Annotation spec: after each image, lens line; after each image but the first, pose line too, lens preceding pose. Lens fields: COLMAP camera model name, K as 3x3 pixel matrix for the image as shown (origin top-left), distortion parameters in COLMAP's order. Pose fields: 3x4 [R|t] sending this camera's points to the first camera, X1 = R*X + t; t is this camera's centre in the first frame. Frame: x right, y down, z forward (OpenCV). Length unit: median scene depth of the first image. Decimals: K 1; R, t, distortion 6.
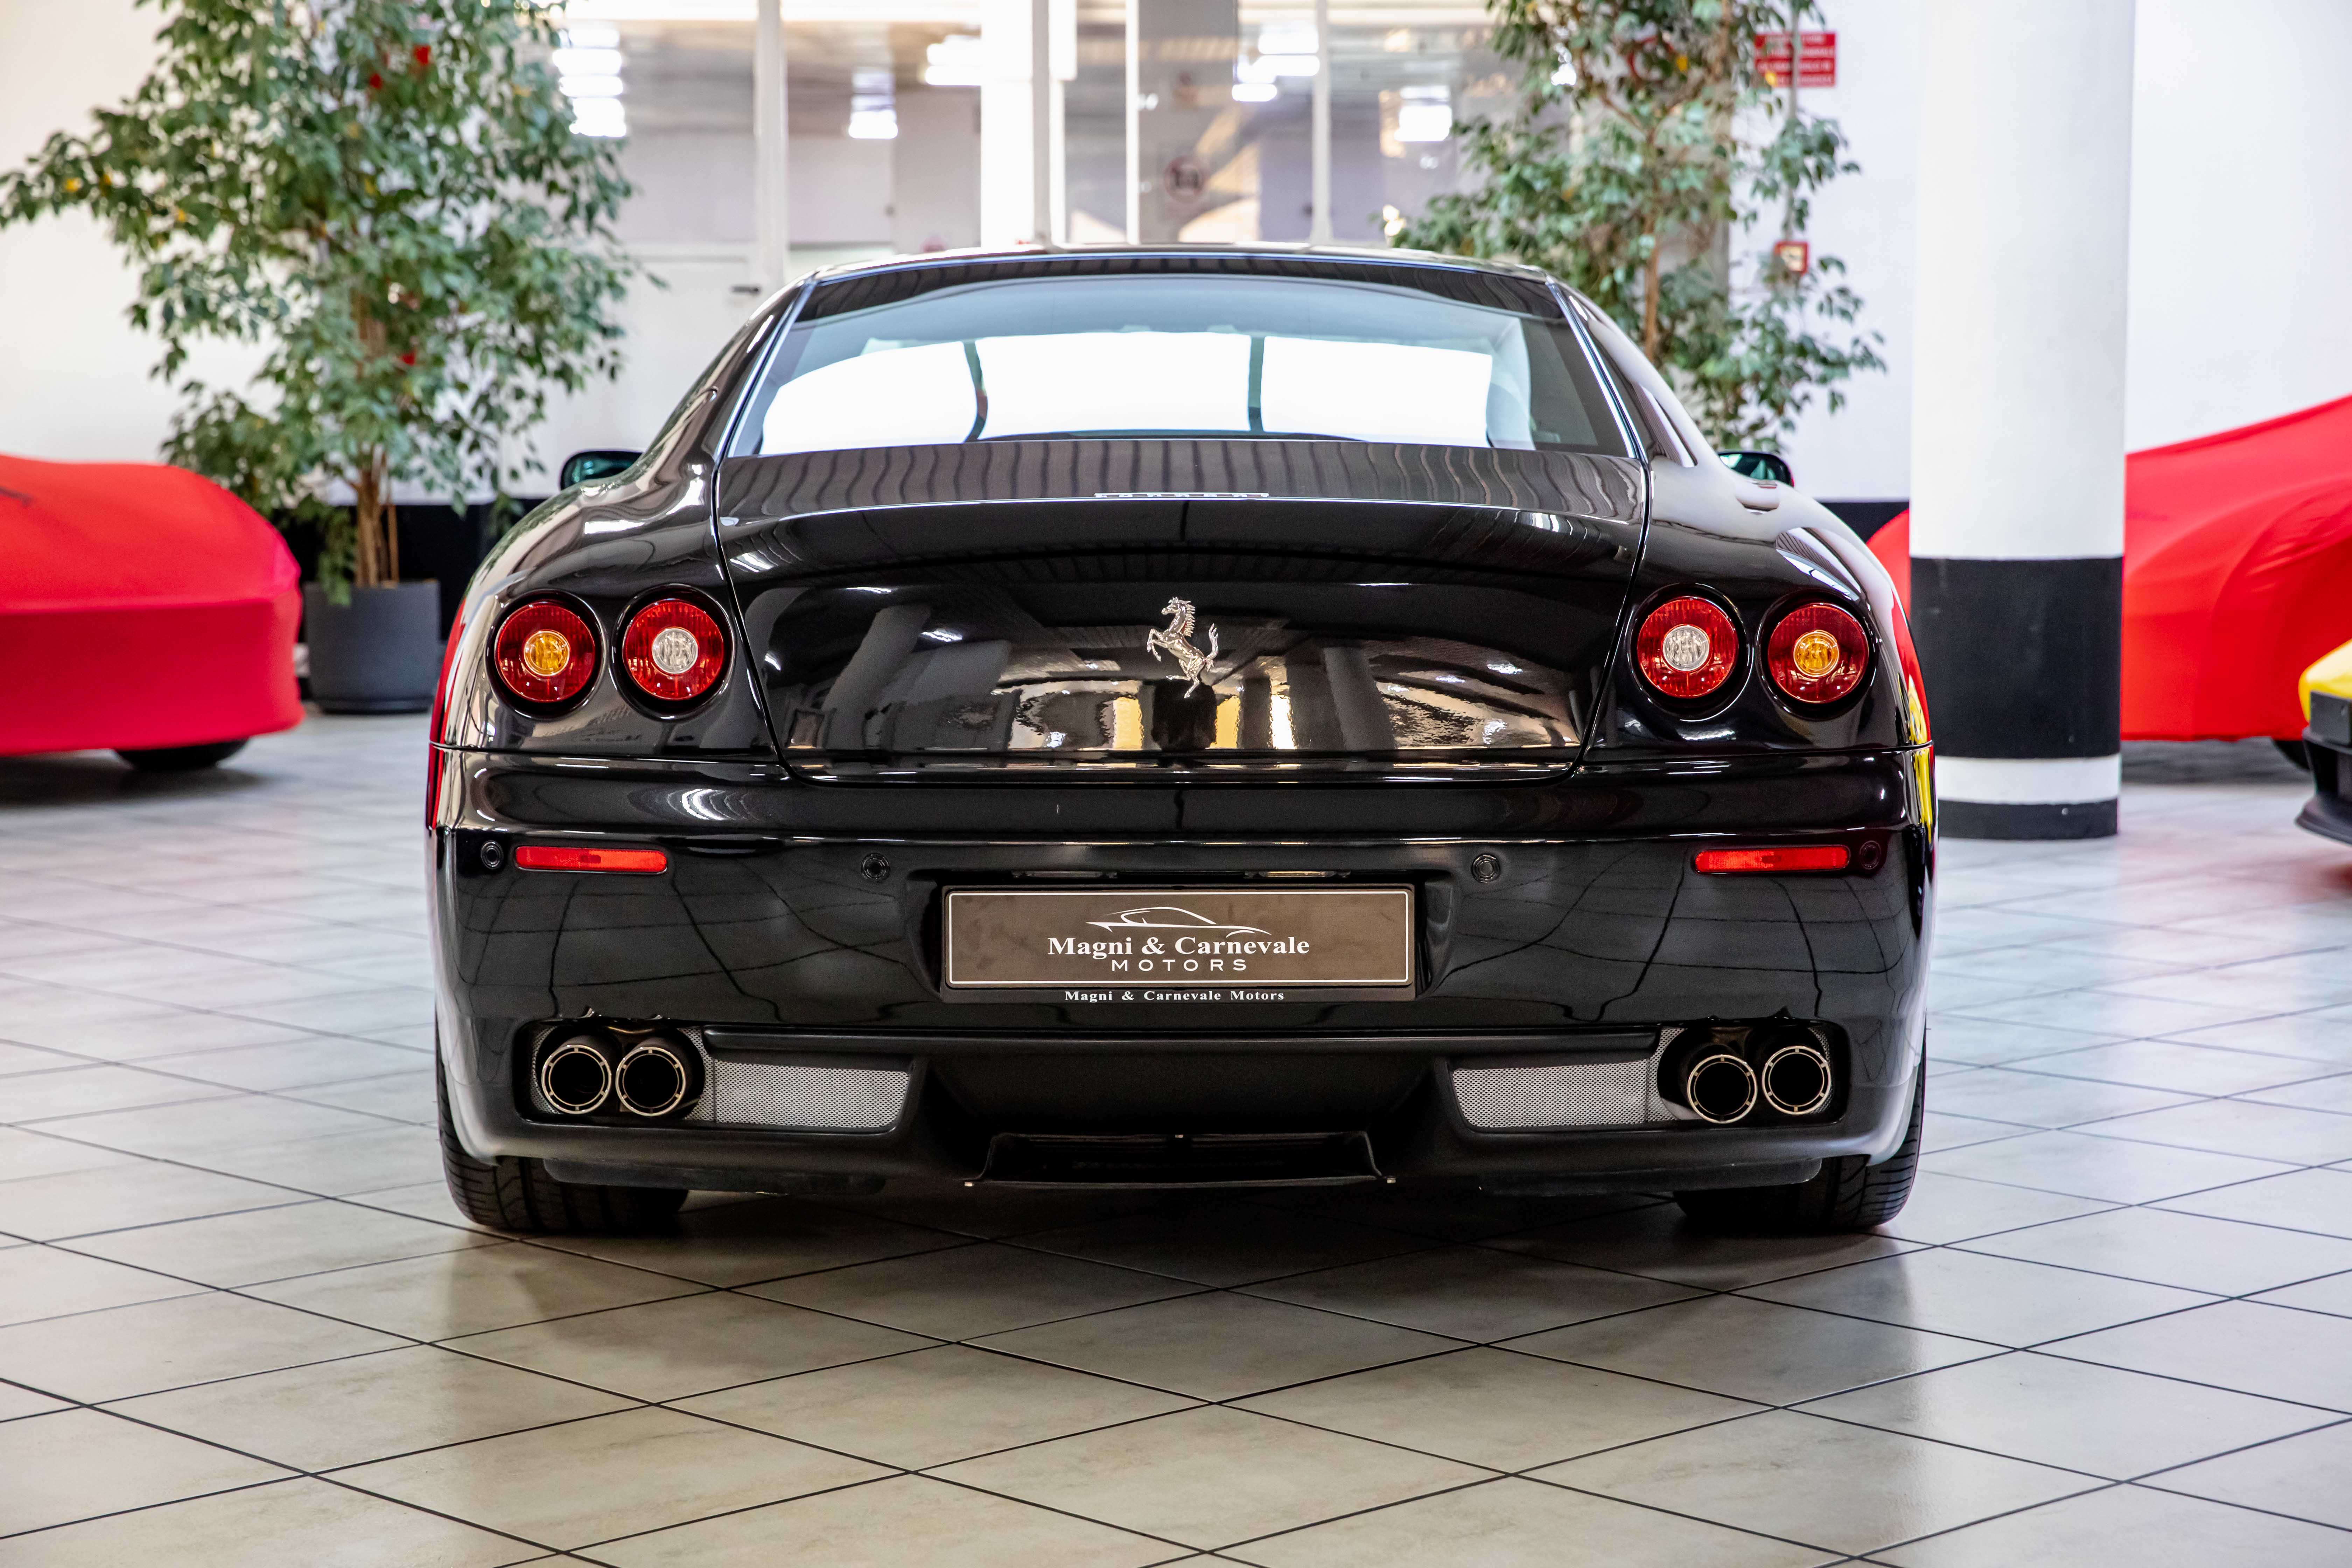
lens RADIAL K [[4365.3, 0, 1178.0], [0, 4365.3, 782.7], [0, 0, 1]] dist [0.177818, 0.000000]
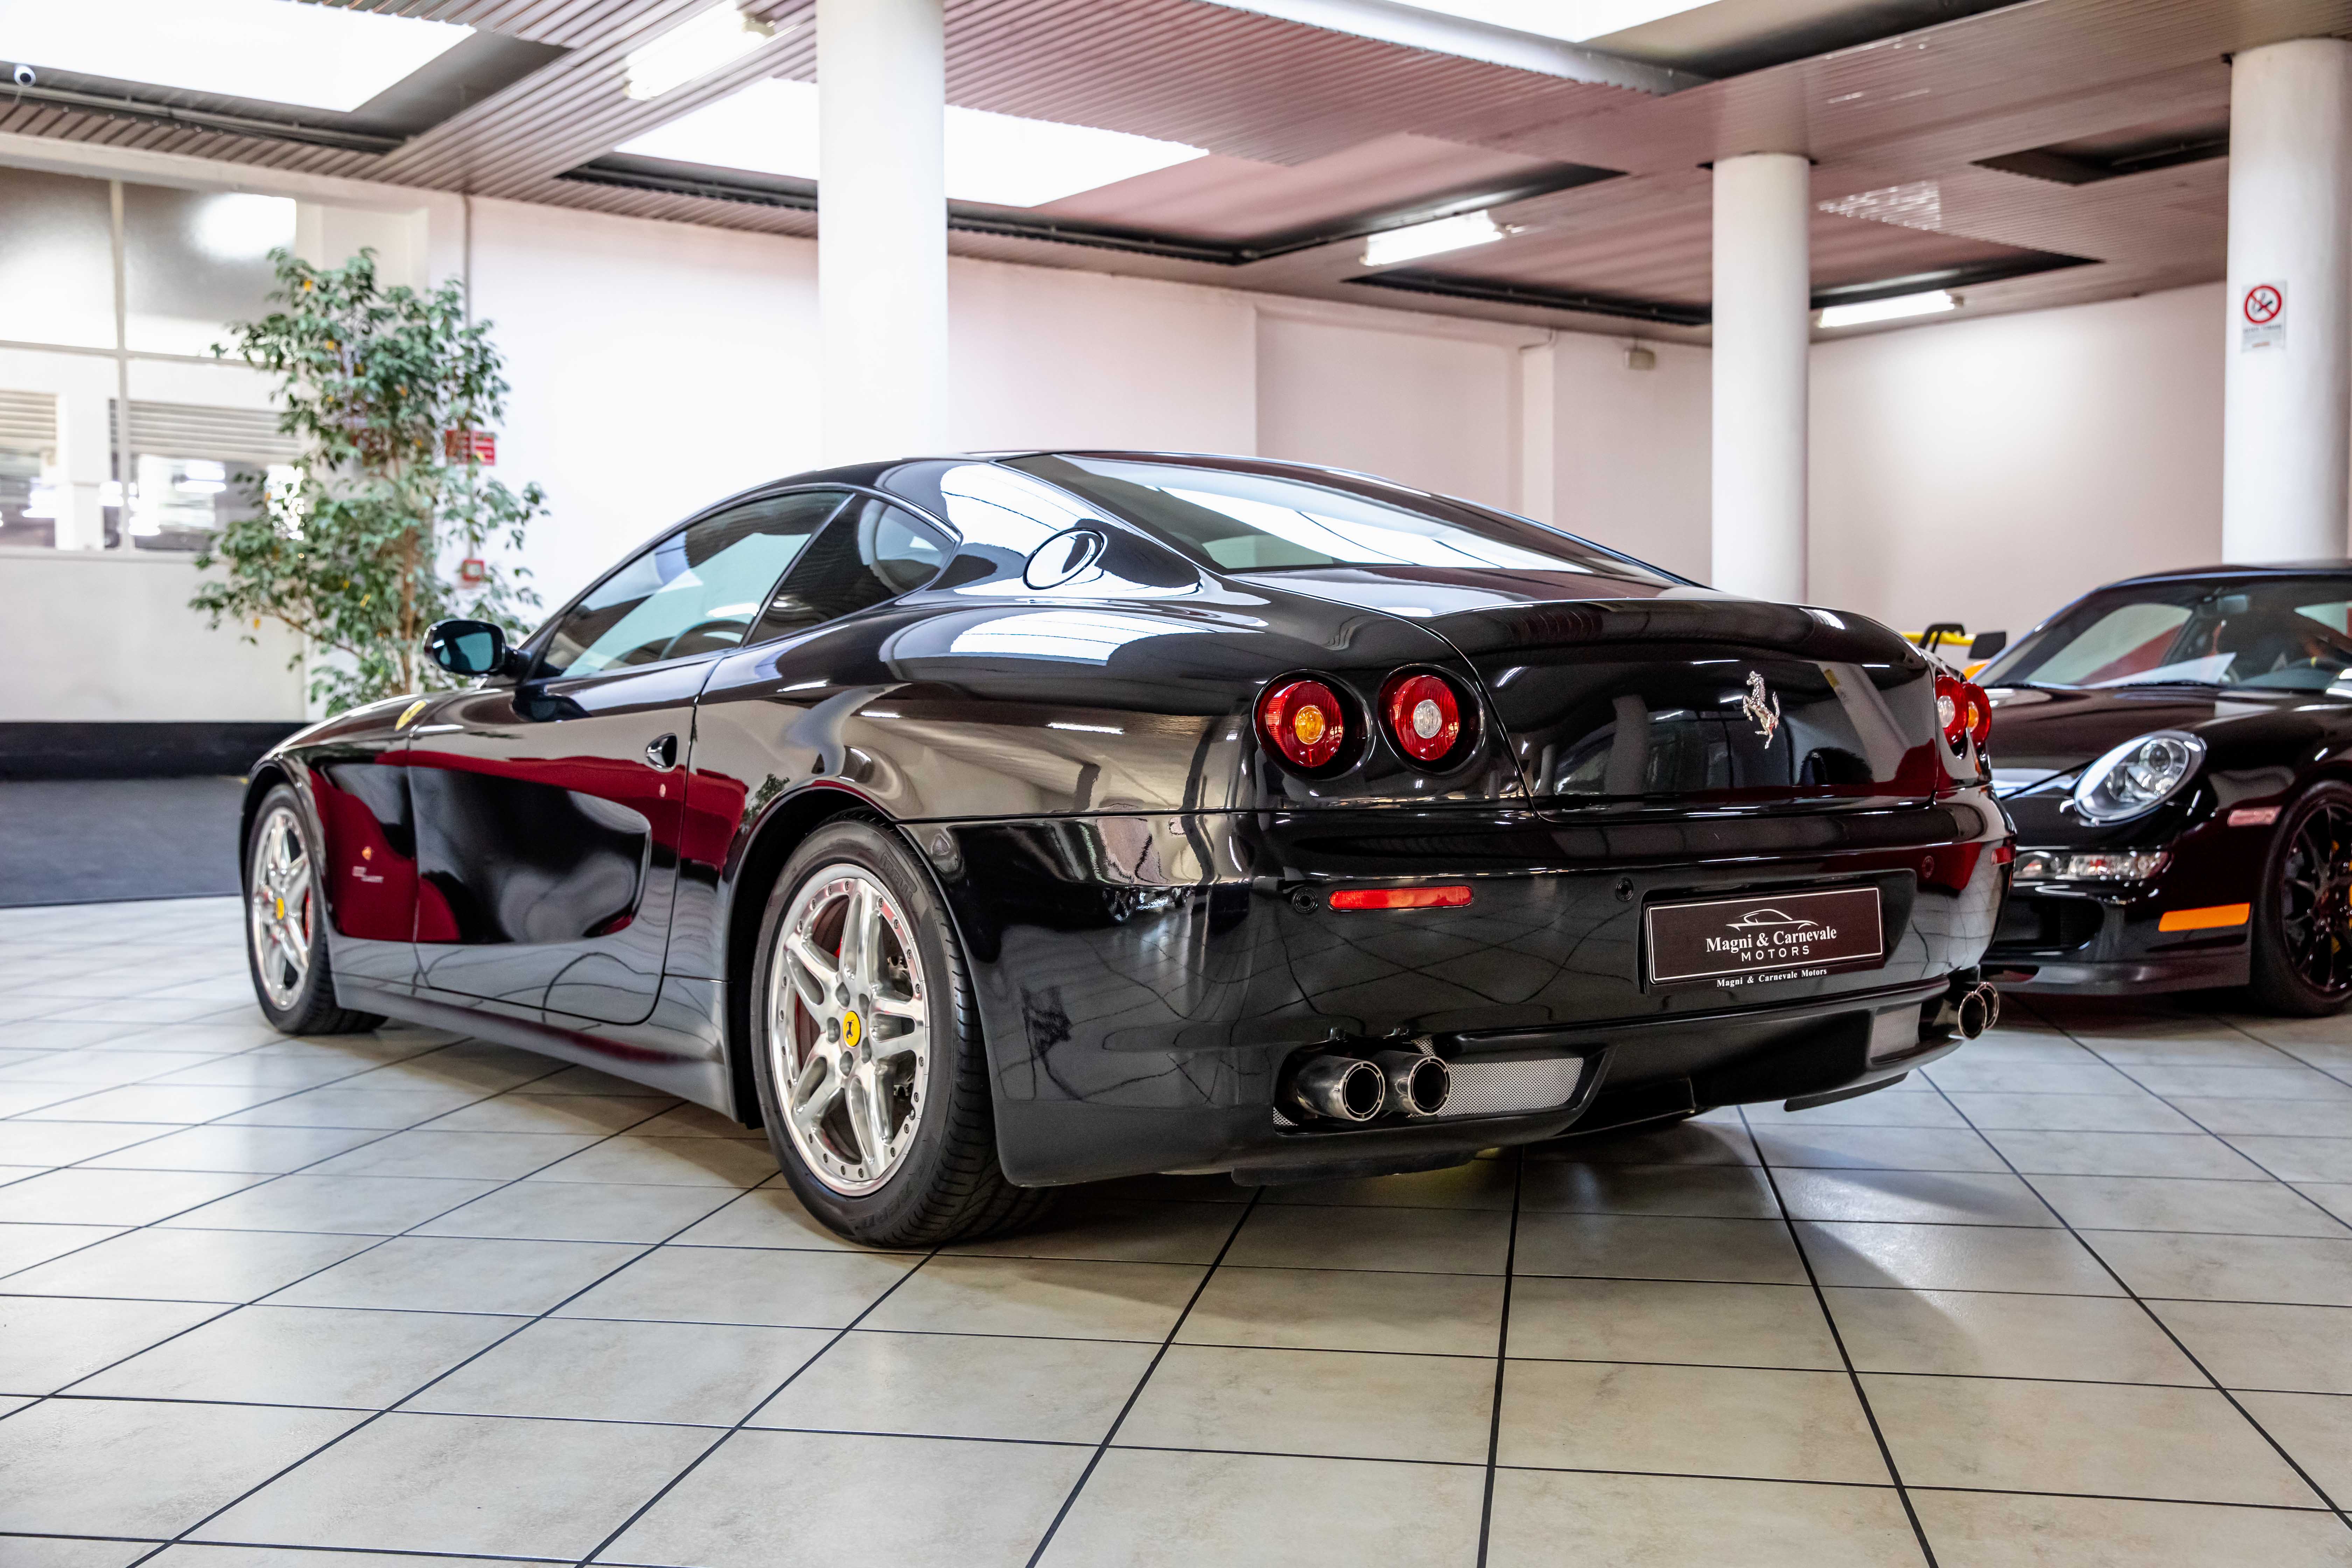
lens RADIAL K [[2336.6, 0, 1177.4], [0, 2336.6, 793.4], [0, 0, 1]] dist [0.019752, 0.000000]
pose [[0.806255, -0.028835, 0.590865, -0.540265], [0.055997, 0.998047, -0.027703, 0.003500], [-0.588912, 0.055422, 0.806295, 0.527410]]
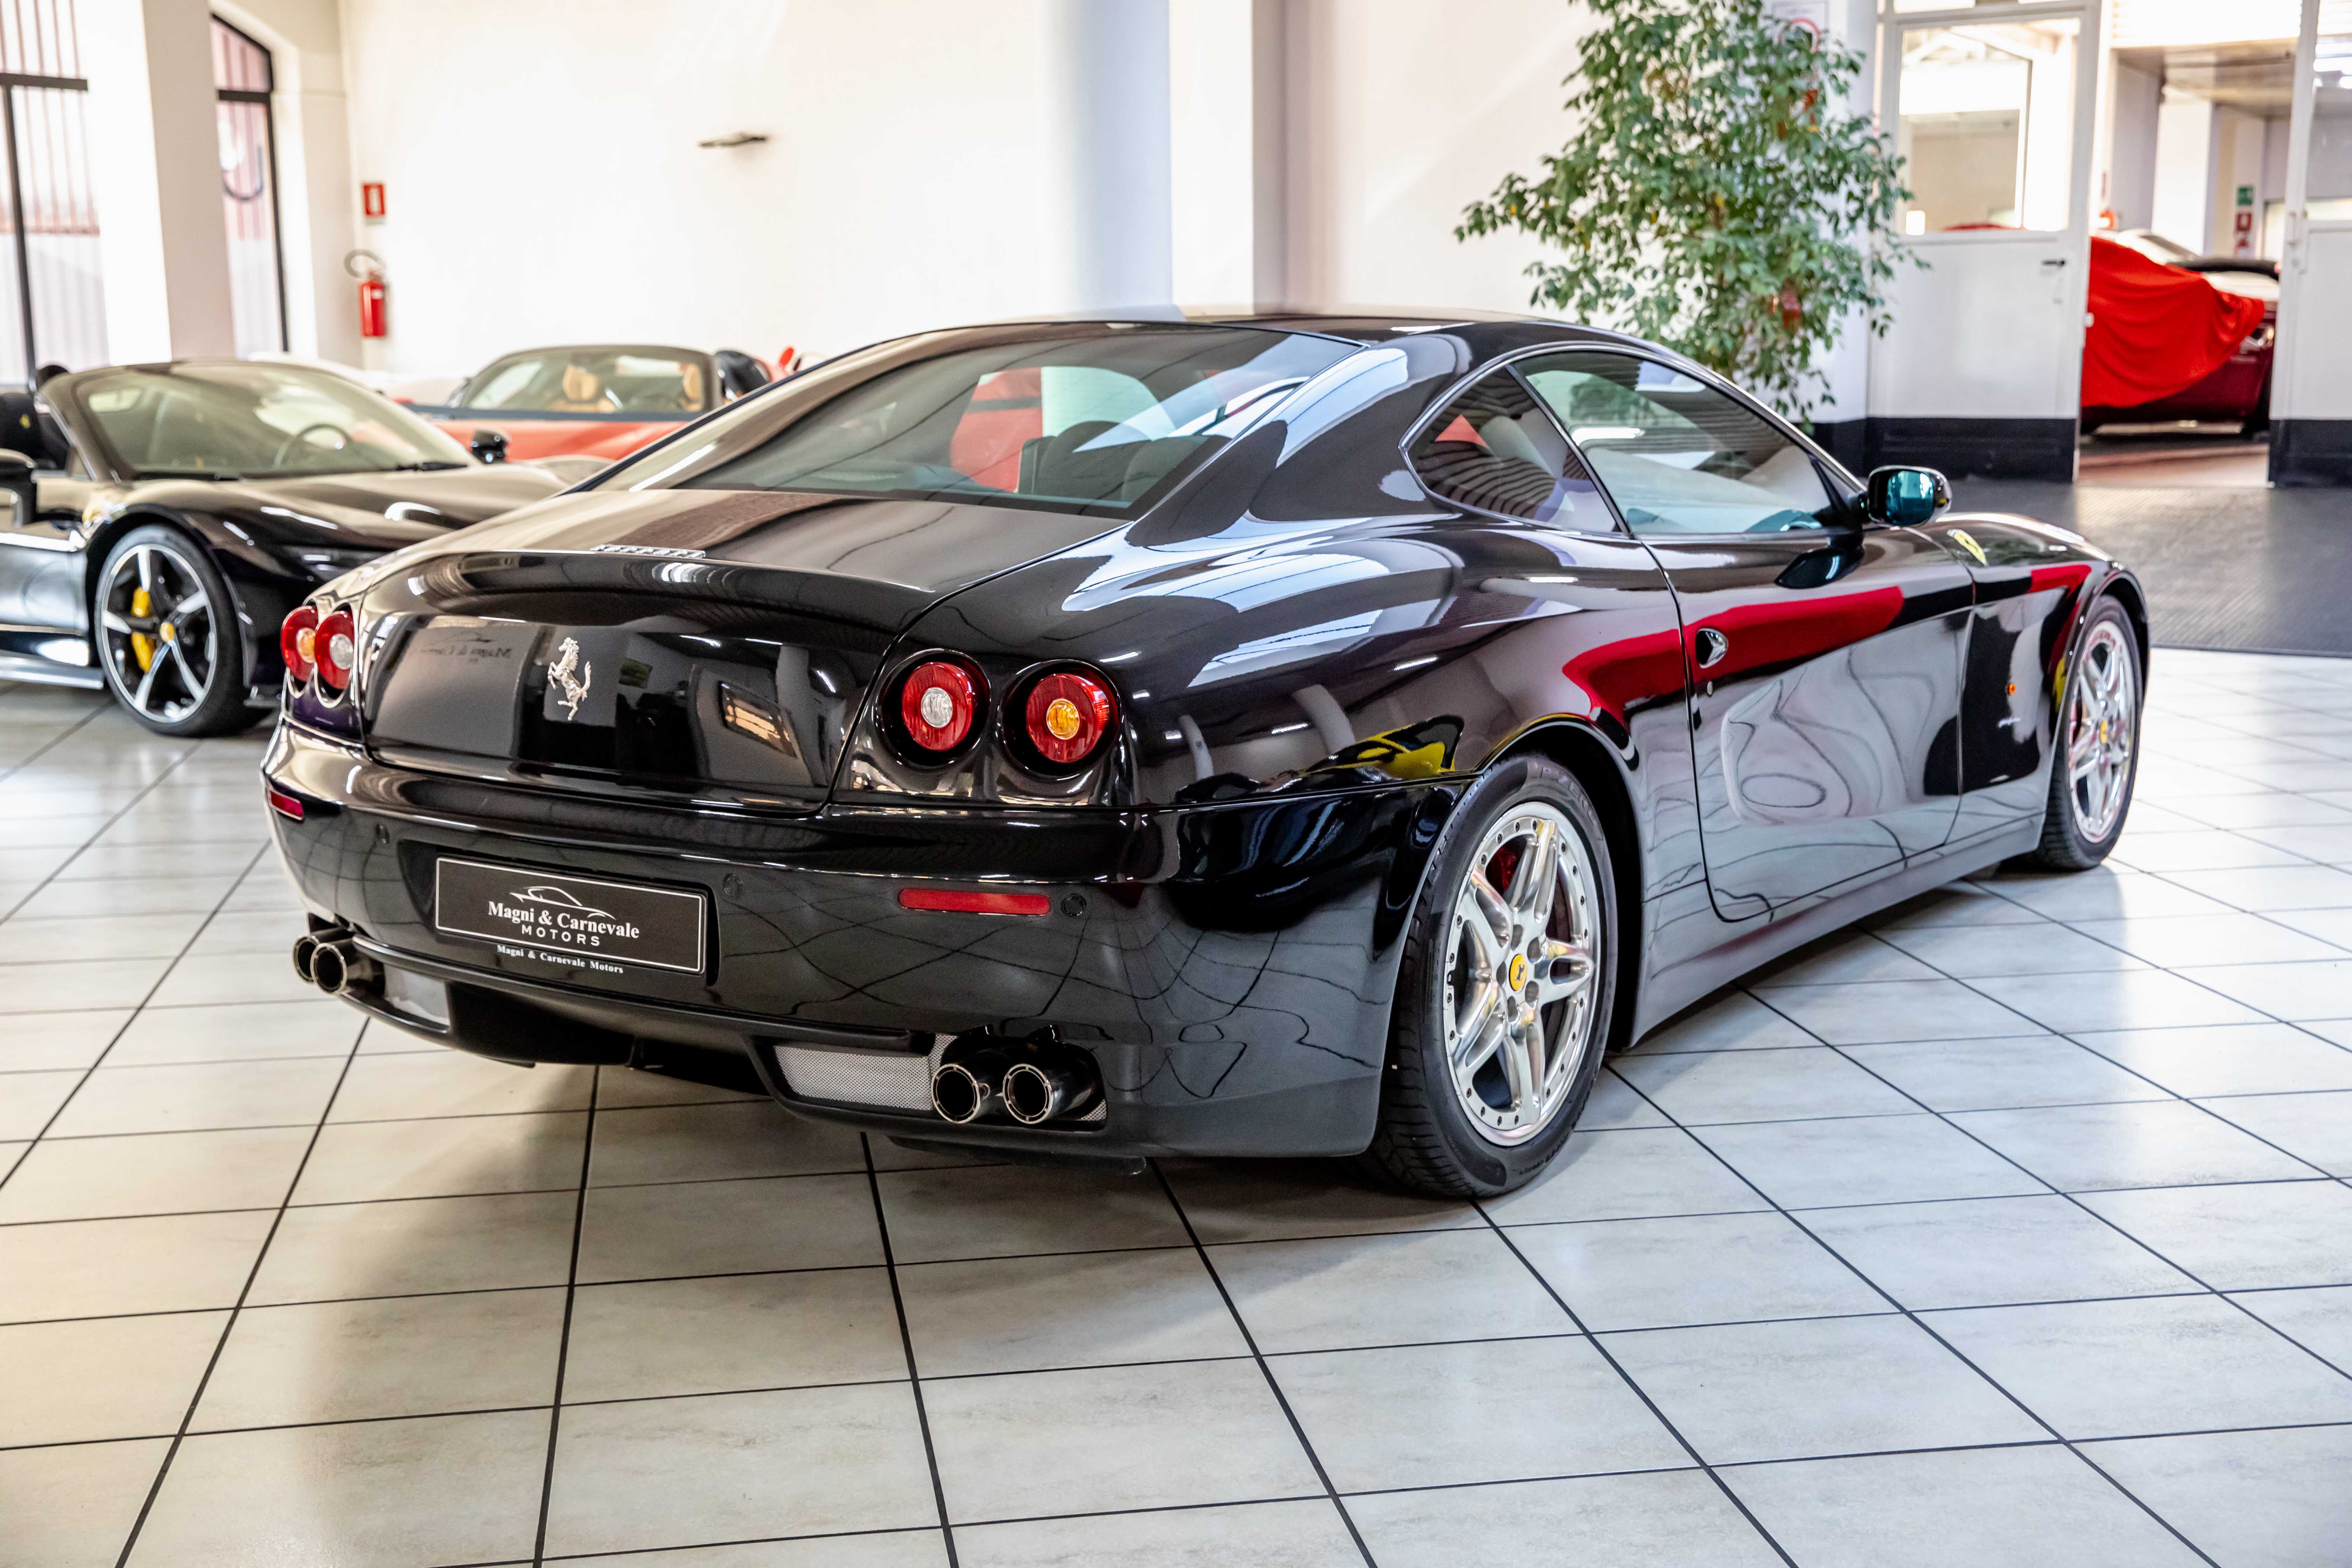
lens RADIAL K [[2791.0, 0, 1176.1], [0, 2791.0, 784.0], [0, 0, 1]] dist [0.019265, 0.000000]
pose [[0.821782, 0.088939, -0.562818, 0.570074], [-0.041568, 0.994469, 0.096455, -0.082191], [0.568284, -0.055870, 0.820934, 0.441655]]
